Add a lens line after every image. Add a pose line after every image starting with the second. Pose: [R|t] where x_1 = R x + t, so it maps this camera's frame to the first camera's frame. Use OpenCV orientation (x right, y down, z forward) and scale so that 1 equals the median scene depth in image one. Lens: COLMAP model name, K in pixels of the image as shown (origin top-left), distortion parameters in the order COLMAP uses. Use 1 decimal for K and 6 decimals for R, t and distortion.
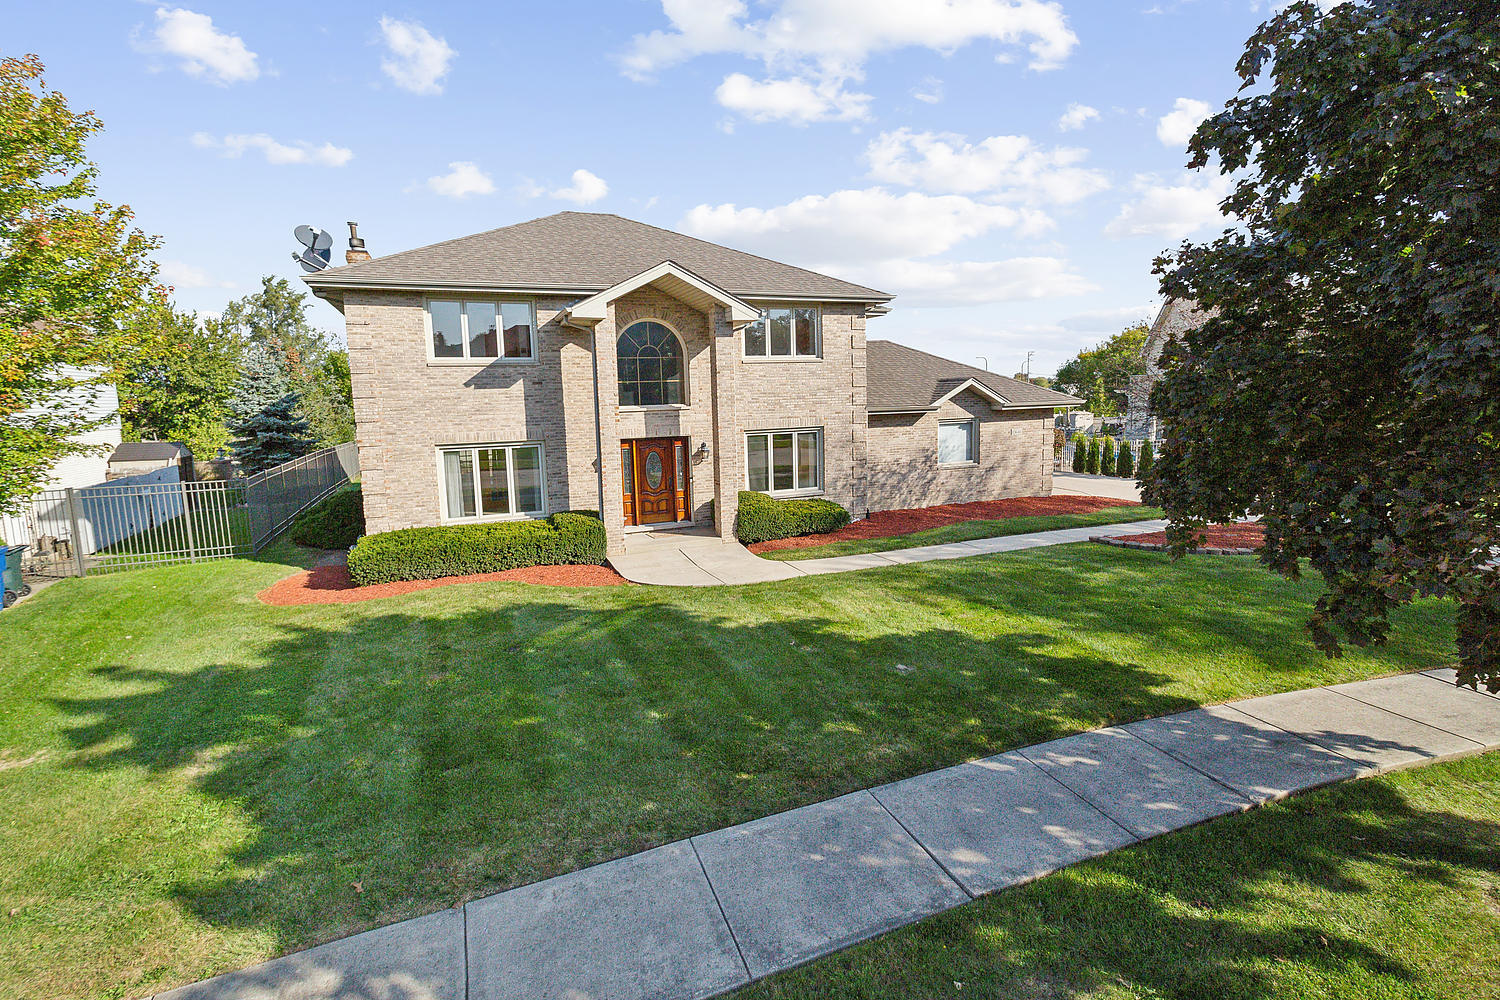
lens RADIAL K [[693.0, 0, 753.8], [0, 693.0, 478.0], [0, 0, 1]] dist [0.078389, -0.000113]
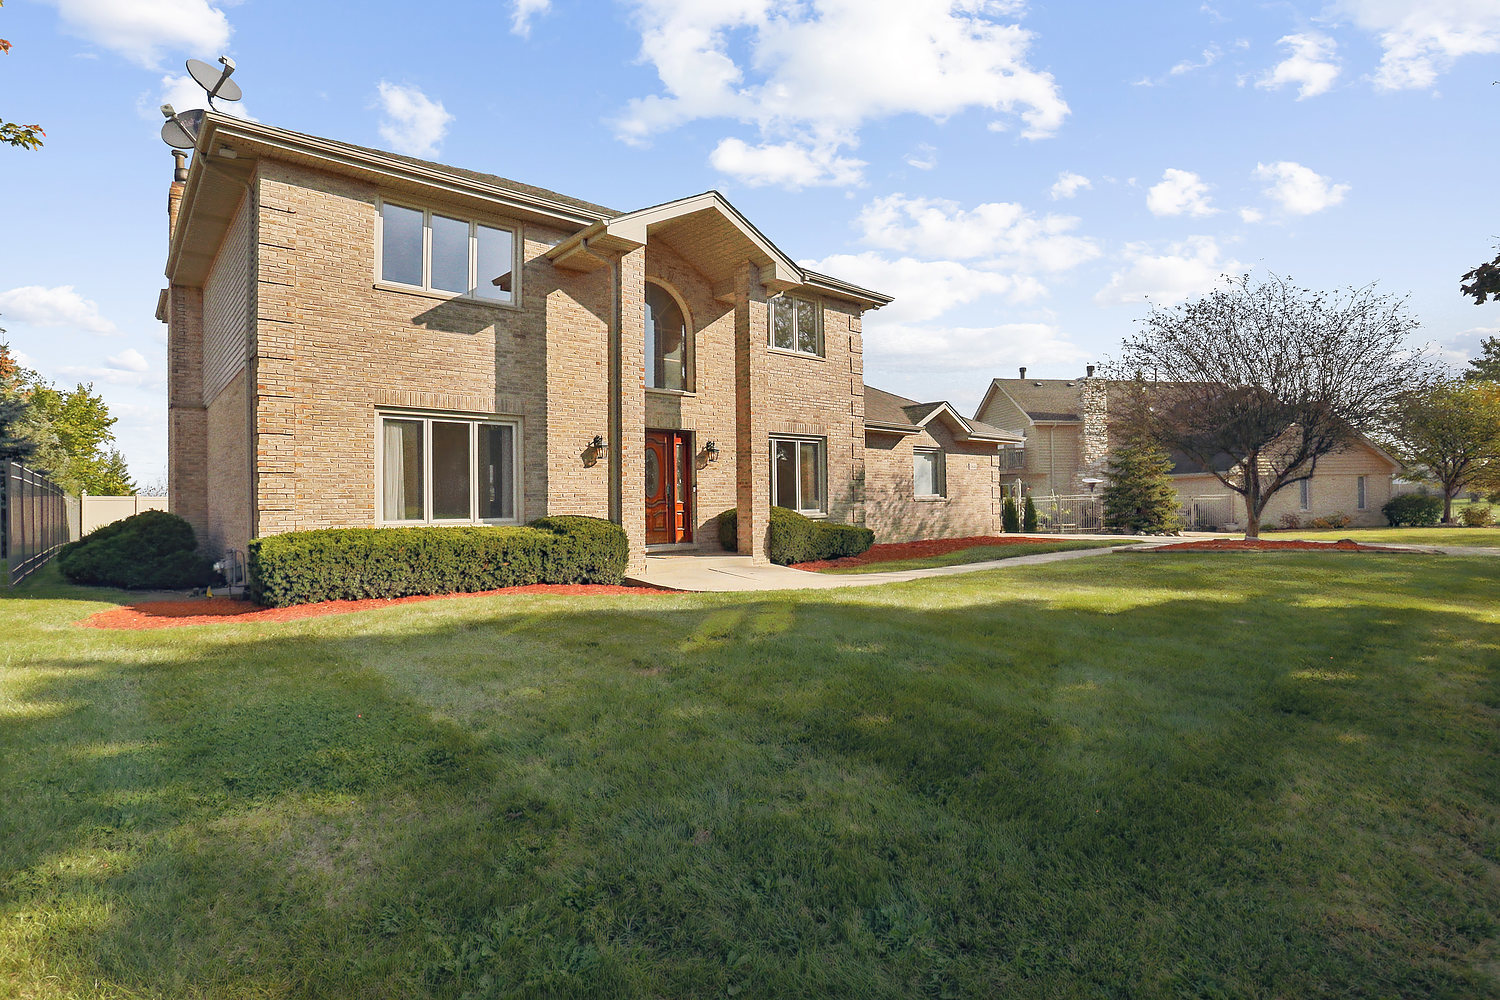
lens RADIAL K [[713.7, 0, 750.4], [0, 713.7, 487.5], [0, 0, 1]] dist [-0.023138, 0.000008]
pose [[0.948719, 0.017268, 0.315647, -0.283067], [0.027081, 0.990397, -0.135577, 0.111599], [-0.314957, 0.137172, 0.939141, 0.238570]]
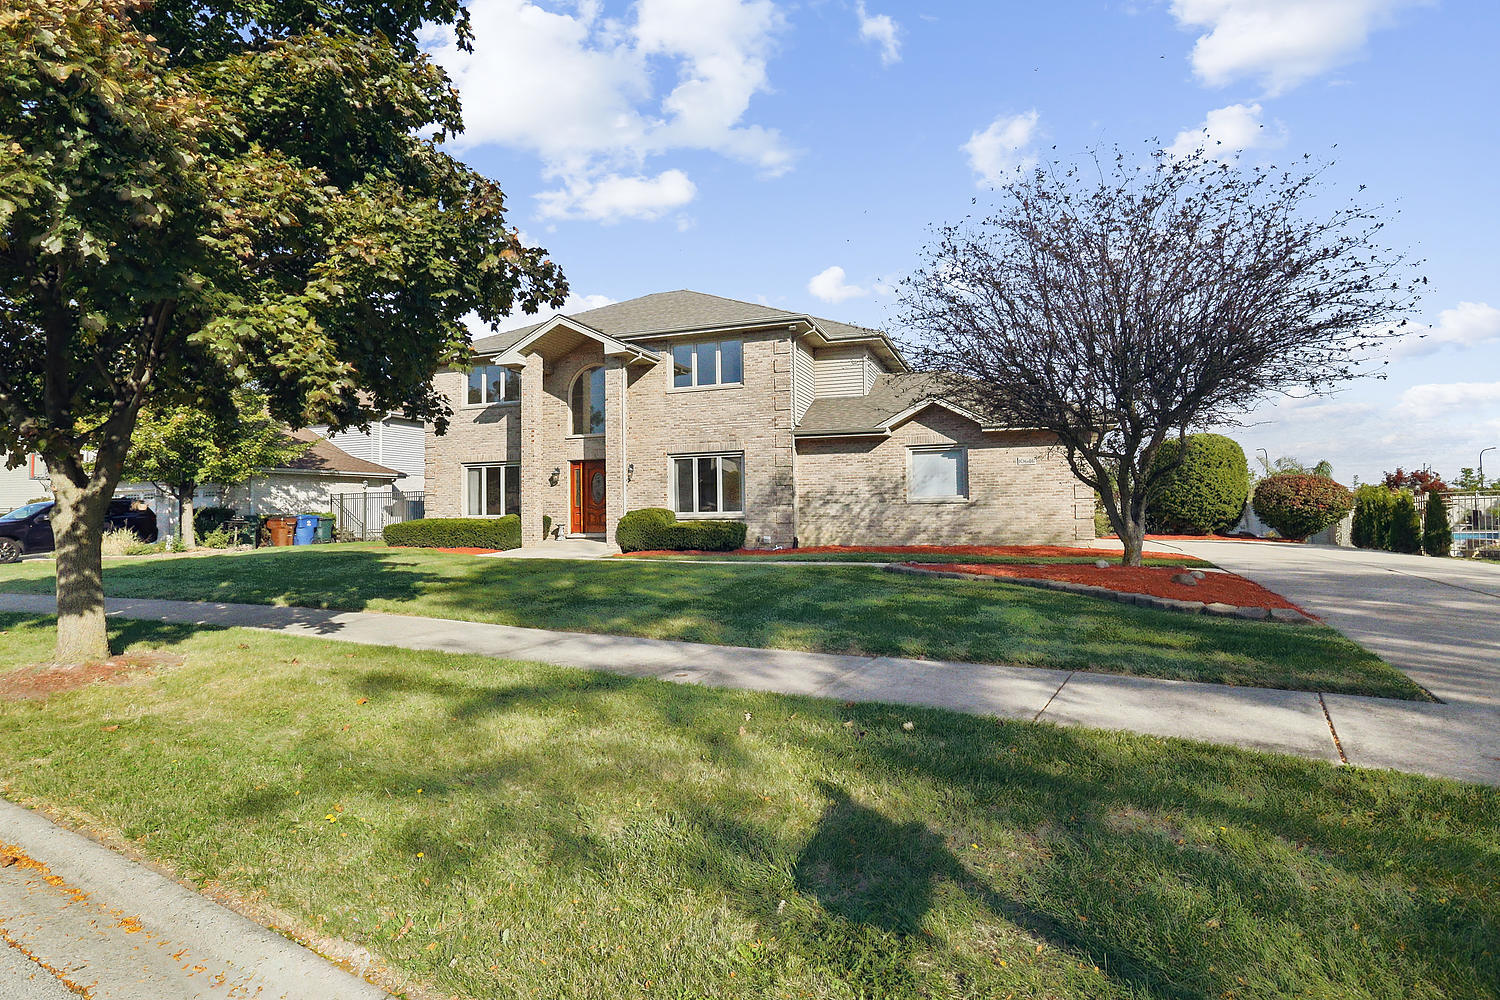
lens RADIAL K [[713.7, 0, 750.4], [0, 713.7, 487.5], [0, 0, 1]] dist [-0.023138, 0.000008]
pose [[0.740565, -0.006469, -0.671953, 0.876626], [-0.084533, 0.991113, -0.102706, 0.092945], [0.666646, 0.132862, 0.733437, 0.270830]]
